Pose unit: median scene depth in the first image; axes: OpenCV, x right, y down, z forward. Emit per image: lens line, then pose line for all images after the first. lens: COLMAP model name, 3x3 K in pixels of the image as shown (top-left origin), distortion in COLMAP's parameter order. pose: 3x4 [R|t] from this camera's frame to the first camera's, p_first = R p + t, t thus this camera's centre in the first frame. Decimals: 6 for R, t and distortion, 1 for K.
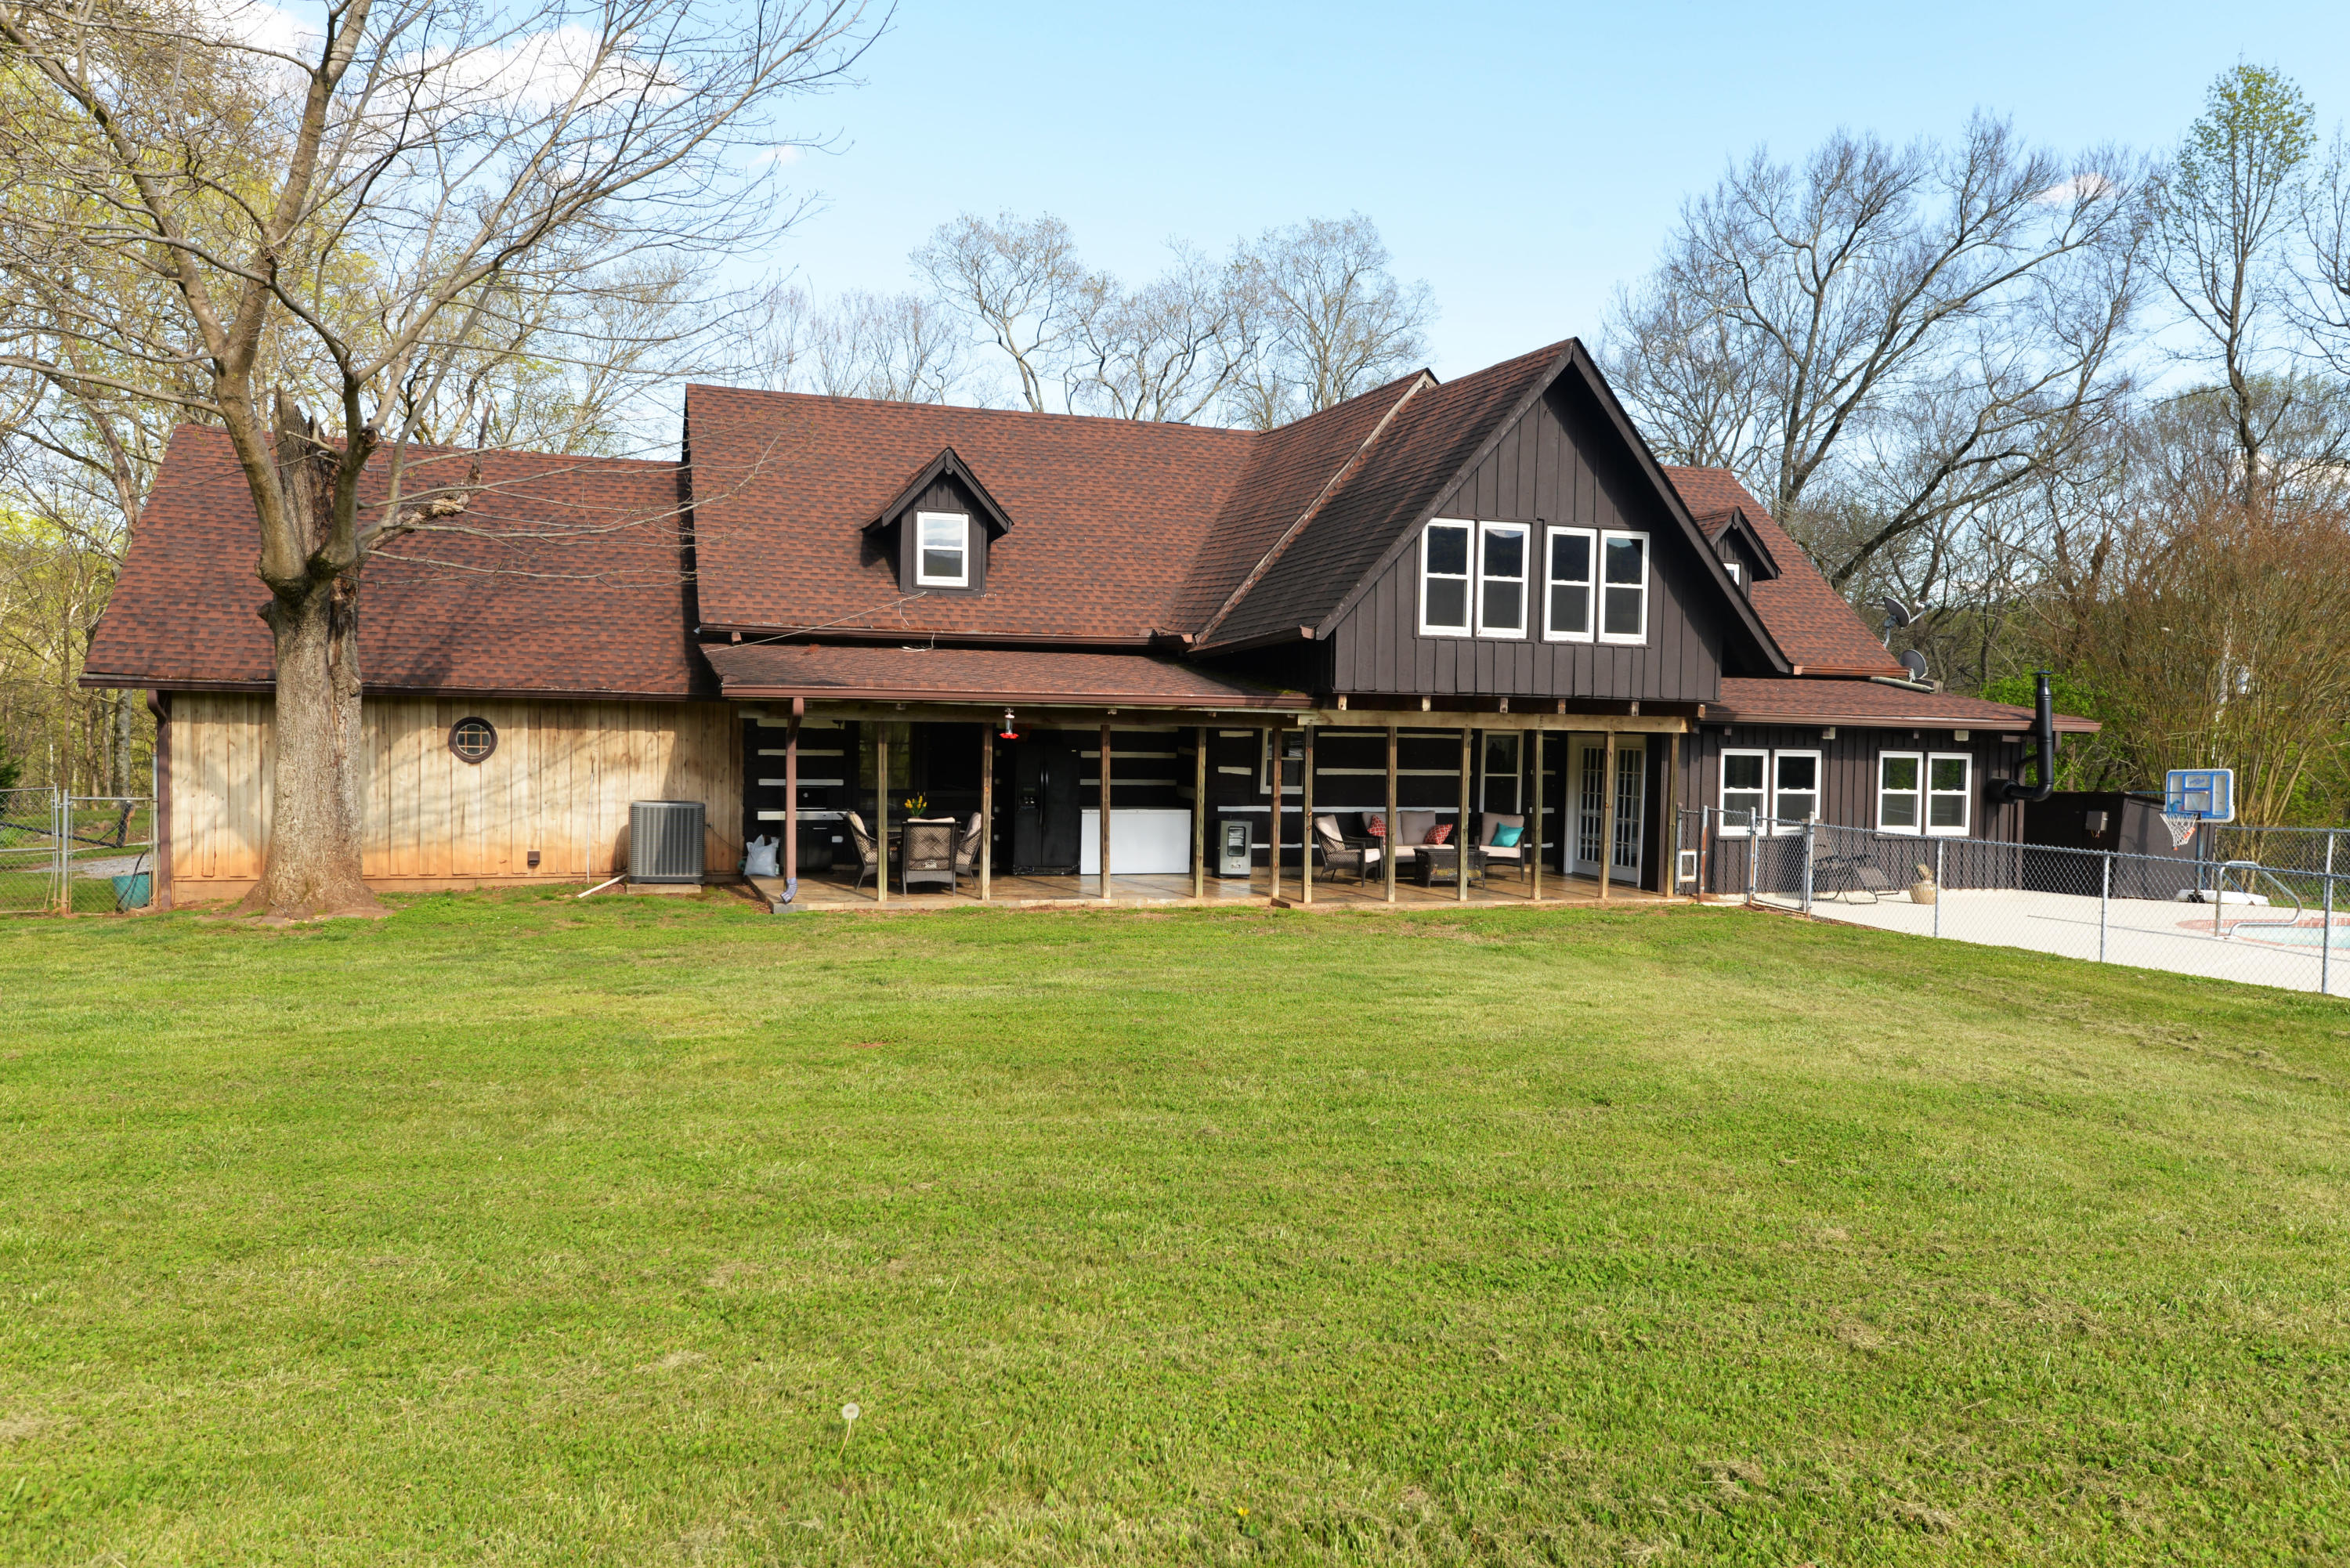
lens RADIAL K [[1769.9, 0, 1174.8], [0, 1769.9, 786.0], [0, 0, 1]] dist [-0.002652, -0.000871]
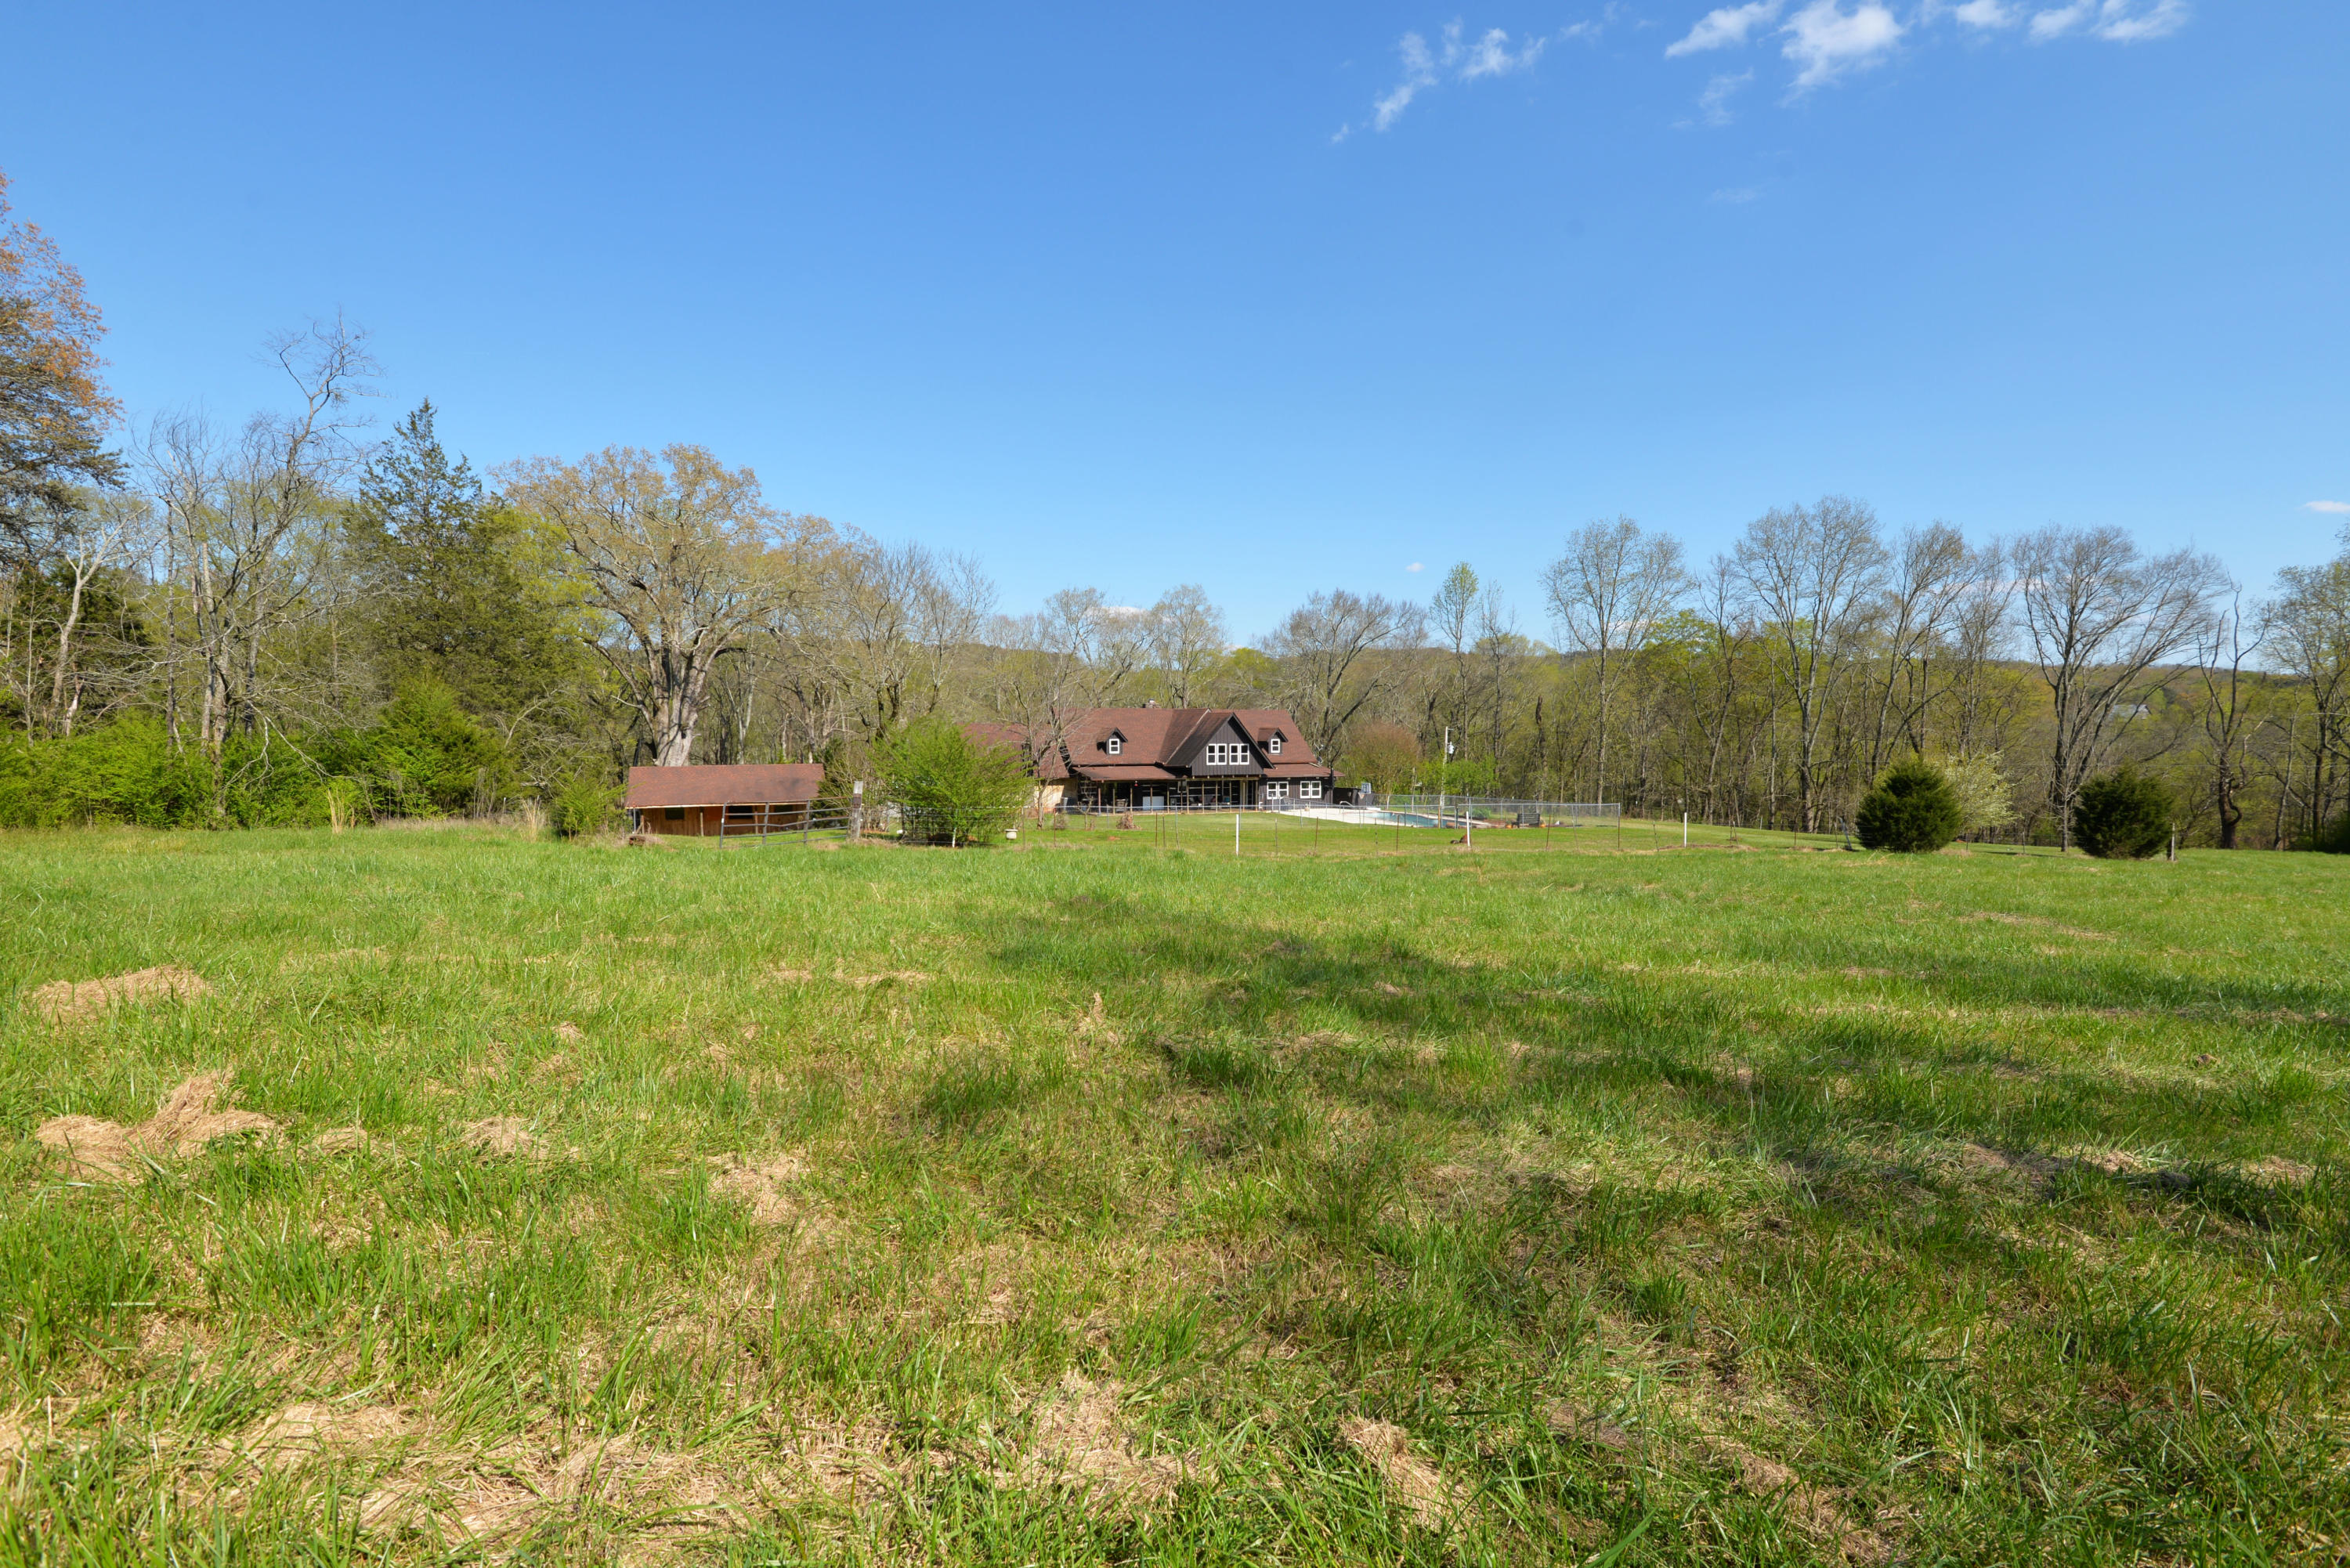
lens RADIAL K [[1094.5, 0, 1175.5], [0, 1094.5, 776.7], [0, 0, 1]] dist [0.000019, 0.000002]
pose [[0.997368, -0.025881, 0.067732, -0.171391], [0.025403, 0.999646, 0.007910, -0.068873], [-0.067913, -0.006168, 0.997672, -2.150383]]
